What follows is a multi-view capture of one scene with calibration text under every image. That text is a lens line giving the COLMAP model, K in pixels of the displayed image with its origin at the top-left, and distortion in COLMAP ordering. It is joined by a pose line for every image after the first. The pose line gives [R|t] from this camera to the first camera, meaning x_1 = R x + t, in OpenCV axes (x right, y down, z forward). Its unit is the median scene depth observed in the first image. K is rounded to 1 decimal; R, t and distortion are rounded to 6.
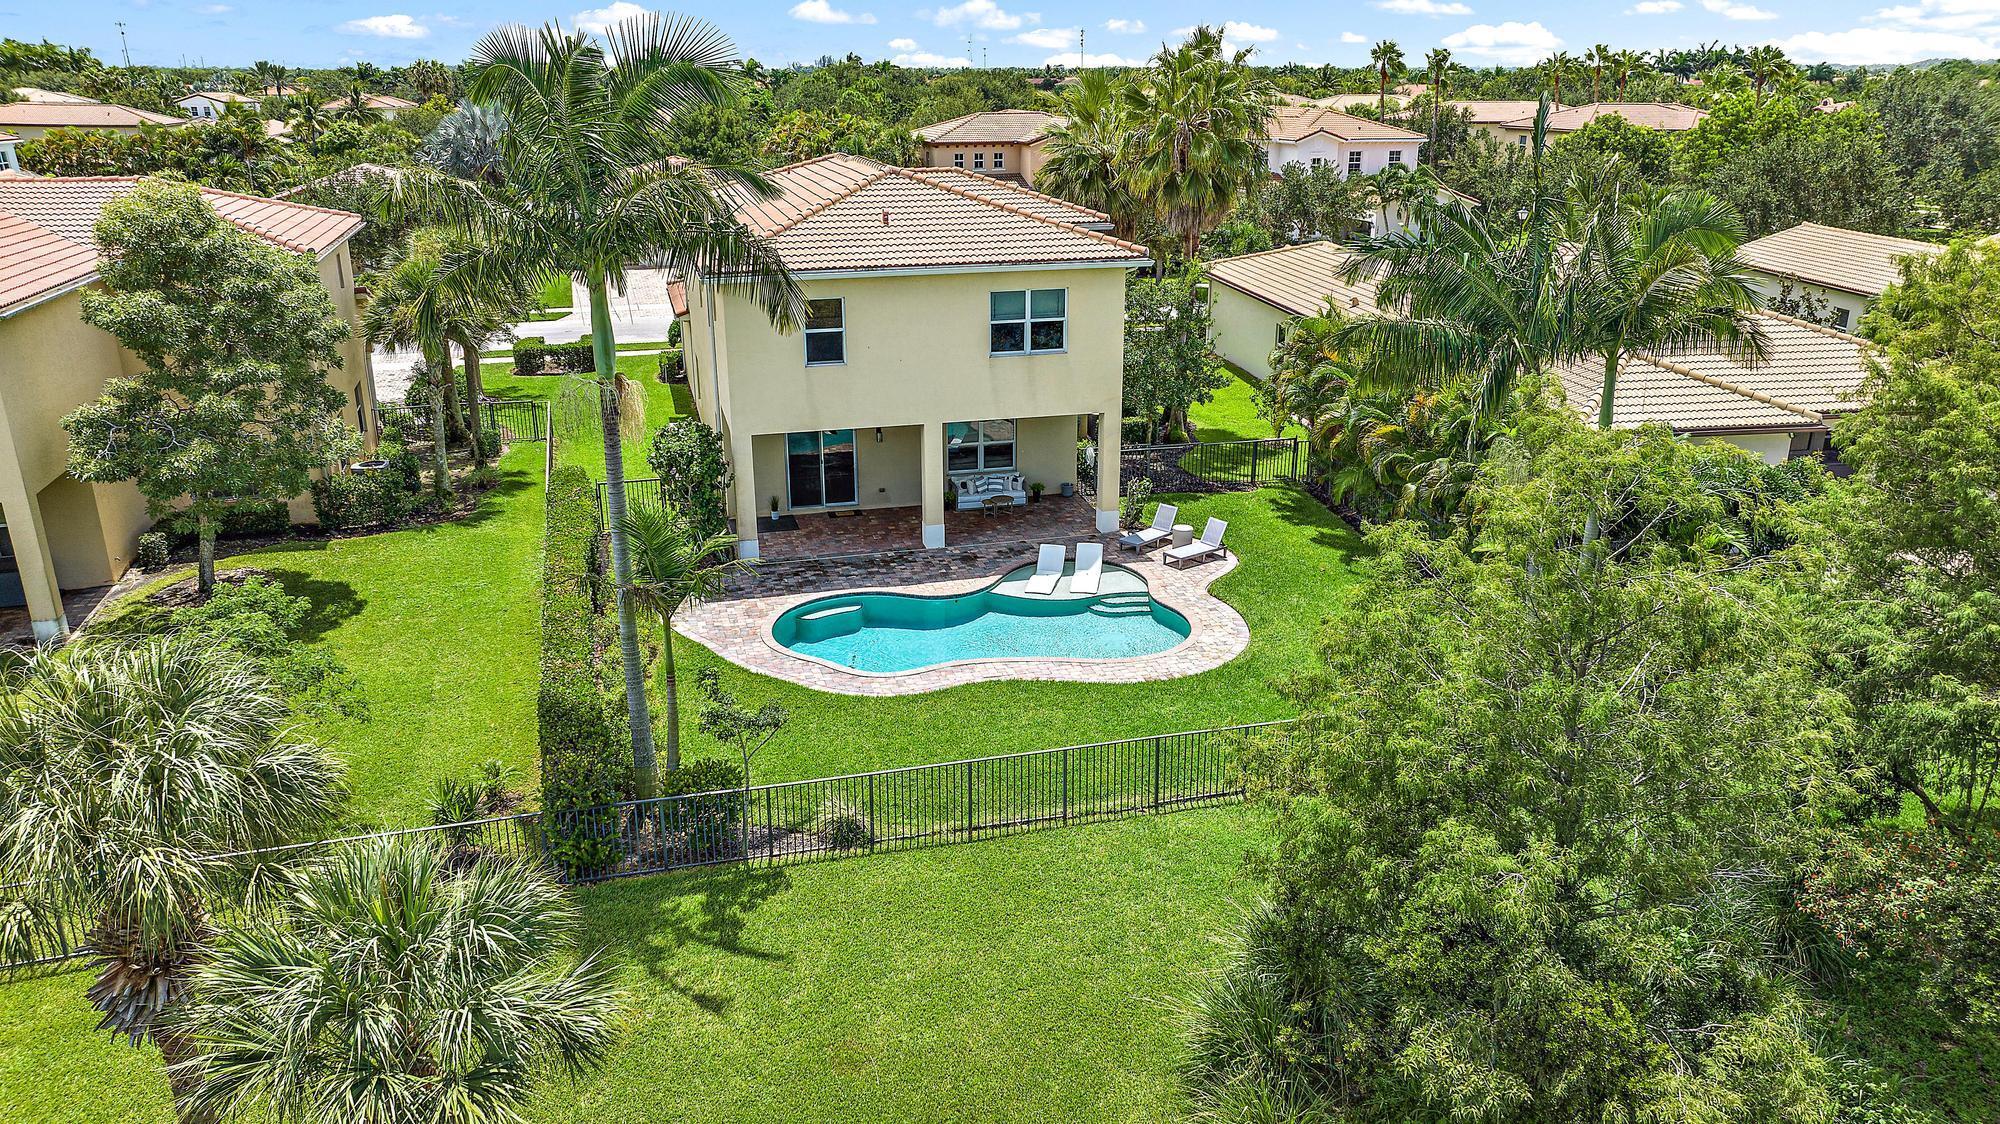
lens RADIAL K [[1432.0, 0, 1000.0], [0, 1432.0, 562.0], [0, 0, 1]] dist [-0.011618, 0.000258]
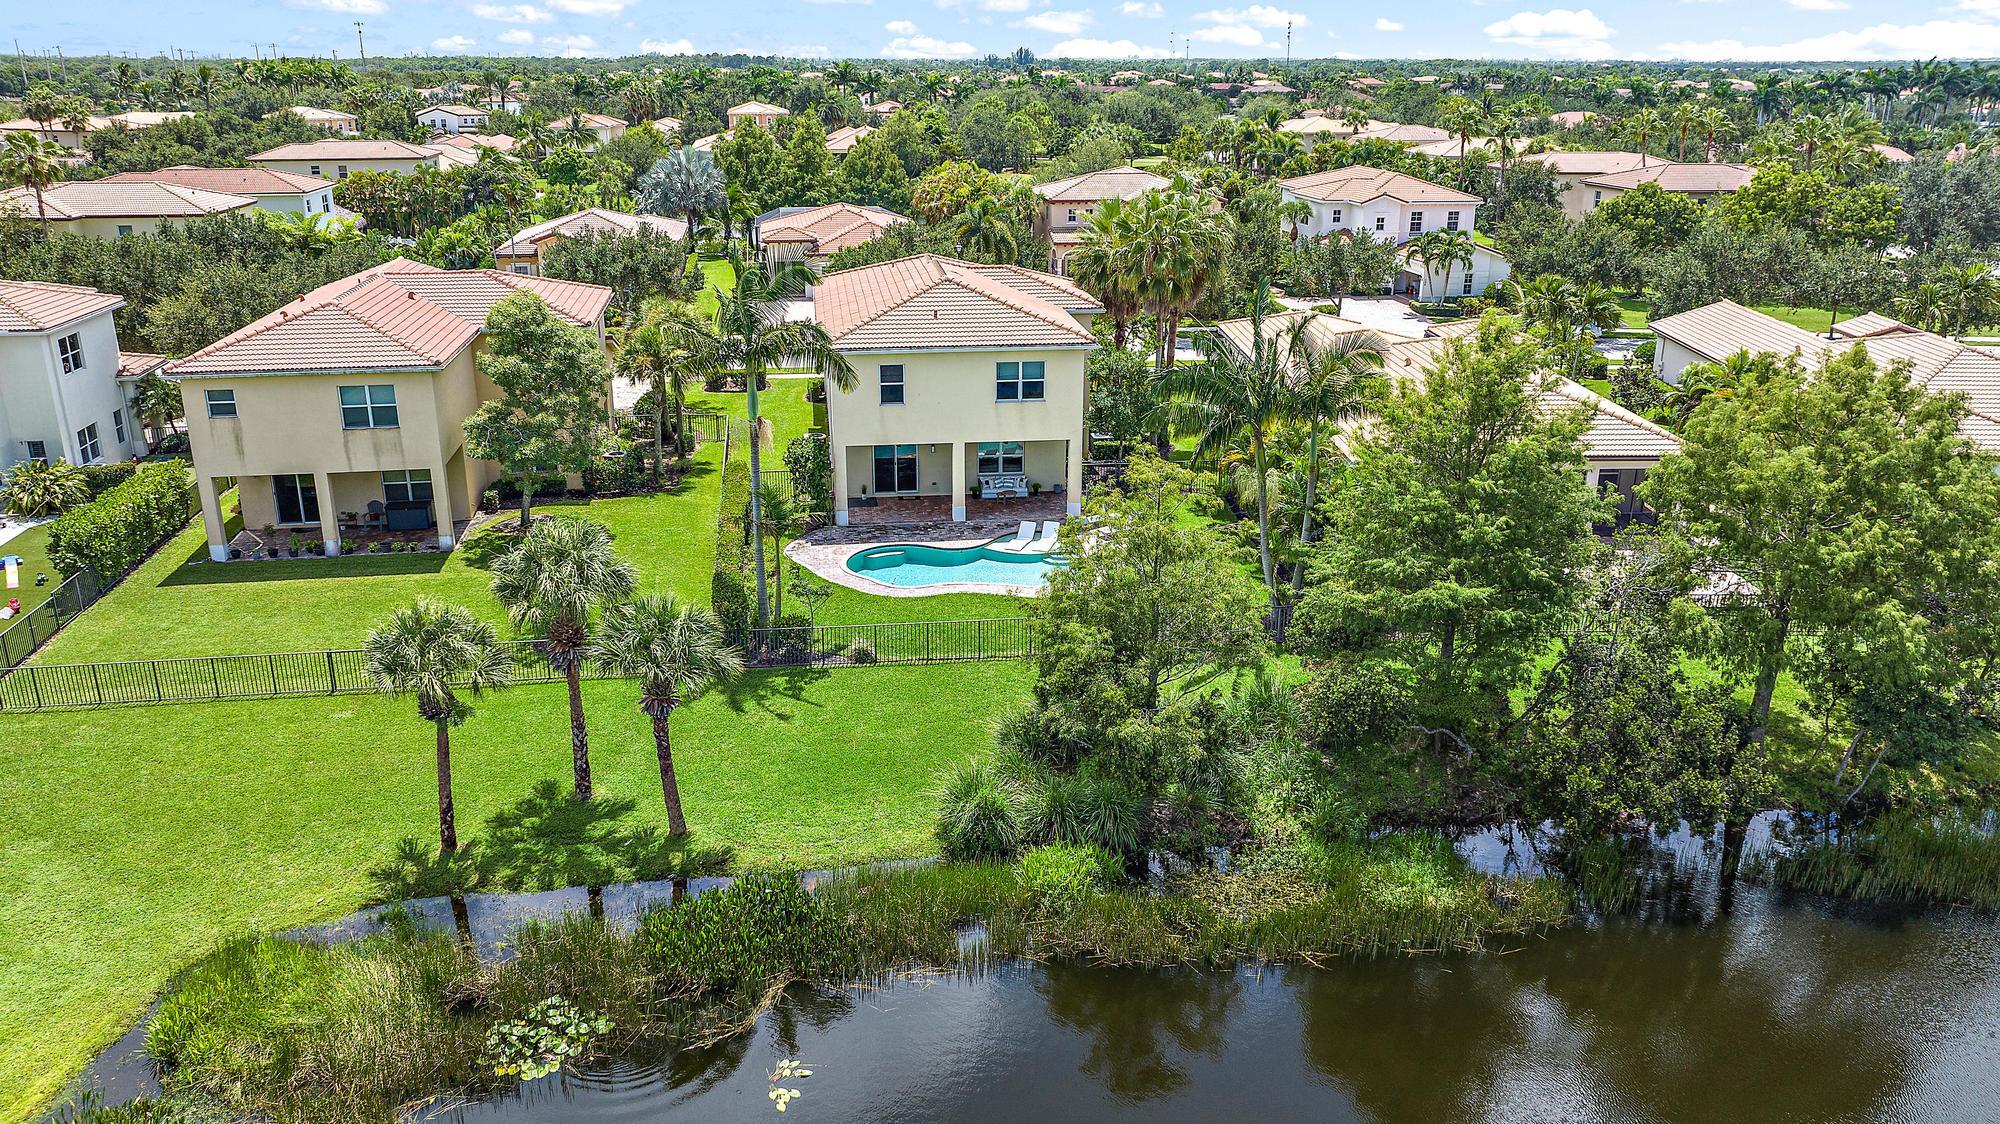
lens RADIAL K [[1490.8, 0, 1000.0], [0, 1490.8, 562.0], [0, 0, 1]] dist [-0.001543, -0.005251]
pose [[0.991301, 0.047538, -0.122732, 0.209043], [-0.048084, 0.998842, -0.001492, 0.036443], [0.122519, 0.007381, 0.992439, -0.644718]]
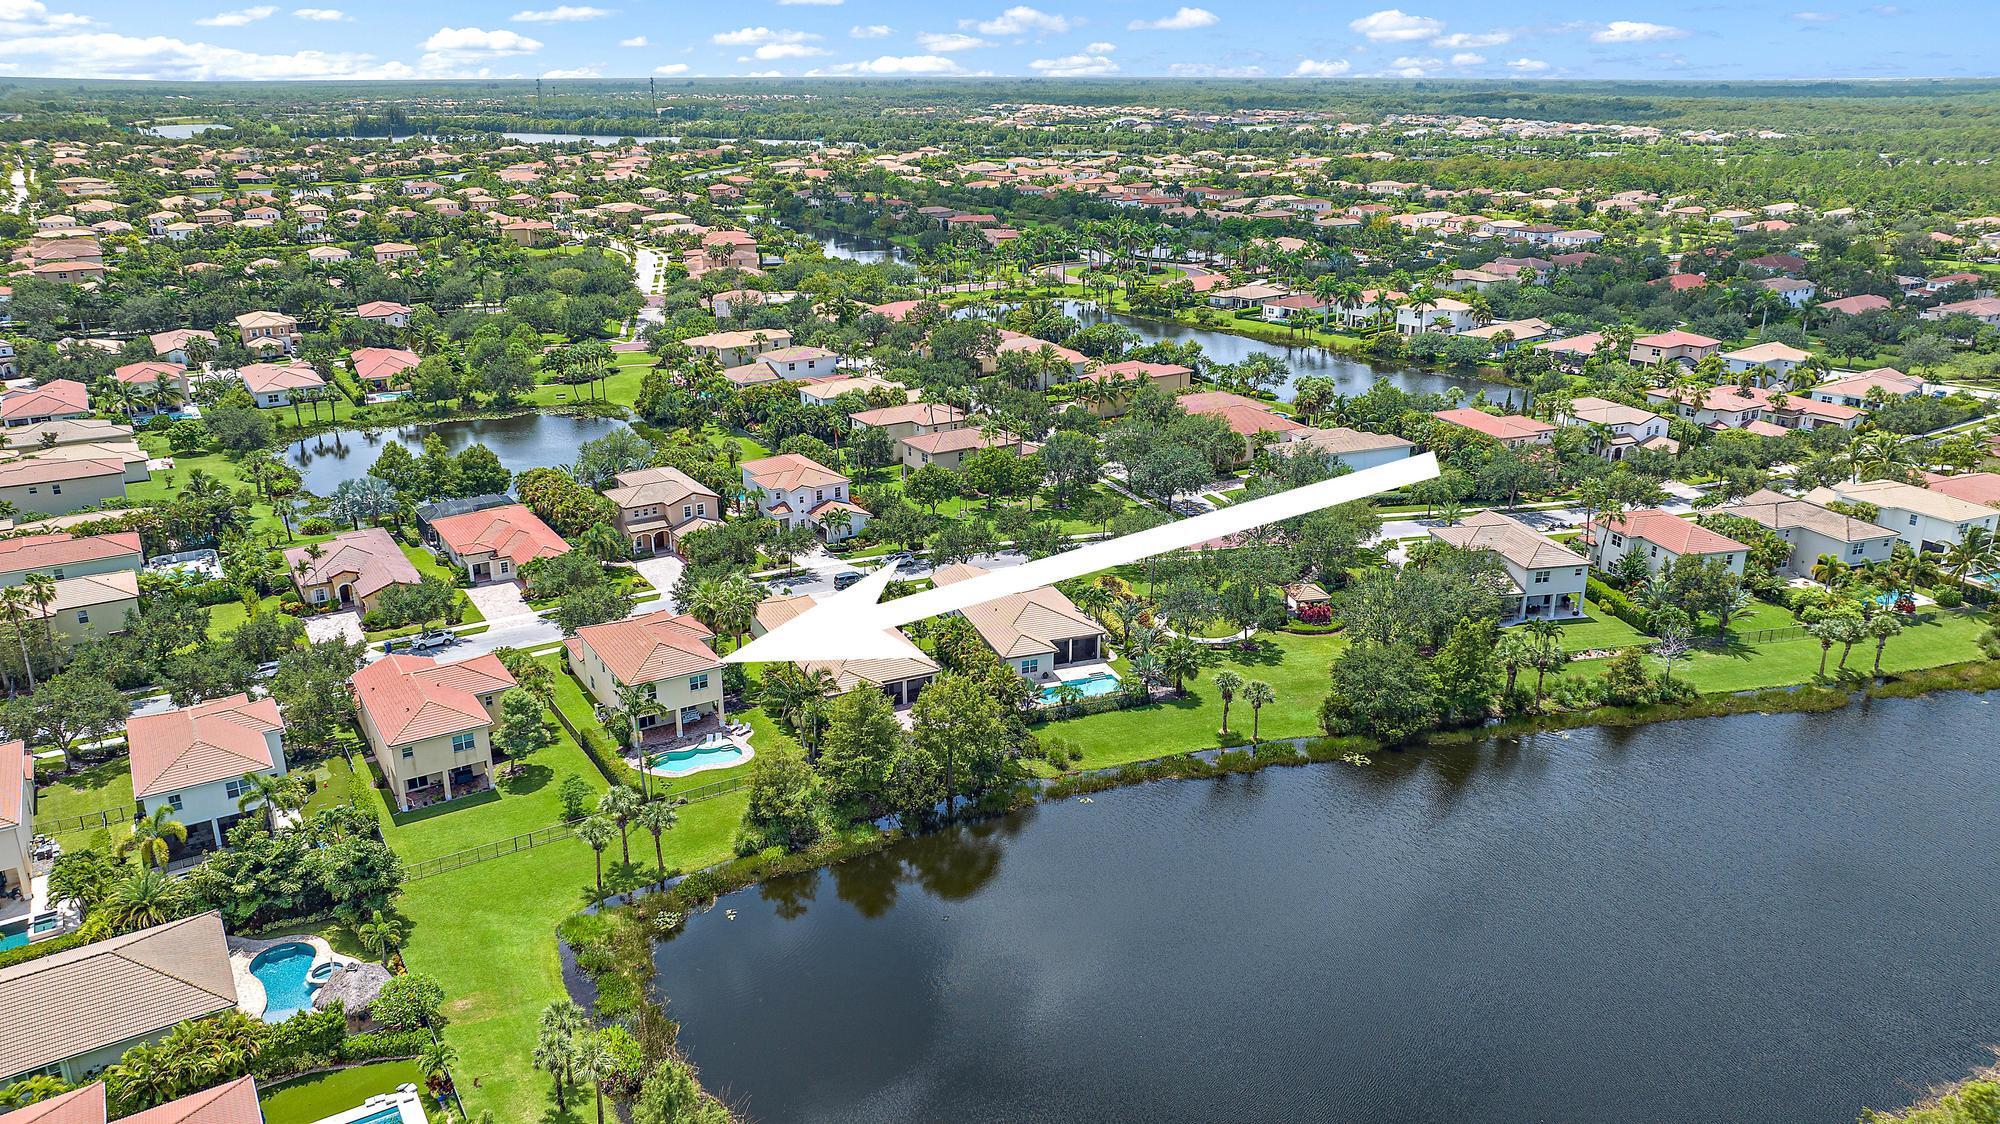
lens RADIAL K [[1432.0, 0, 1000.0], [0, 1432.0, 562.0], [0, 0, 1]] dist [-0.011618, 0.000258]
pose [[0.960665, -0.094447, 0.261157, -0.196462], [0.093823, 0.995478, 0.014883, -0.502245], [-0.261382, 0.010205, 0.965182, -3.334652]]
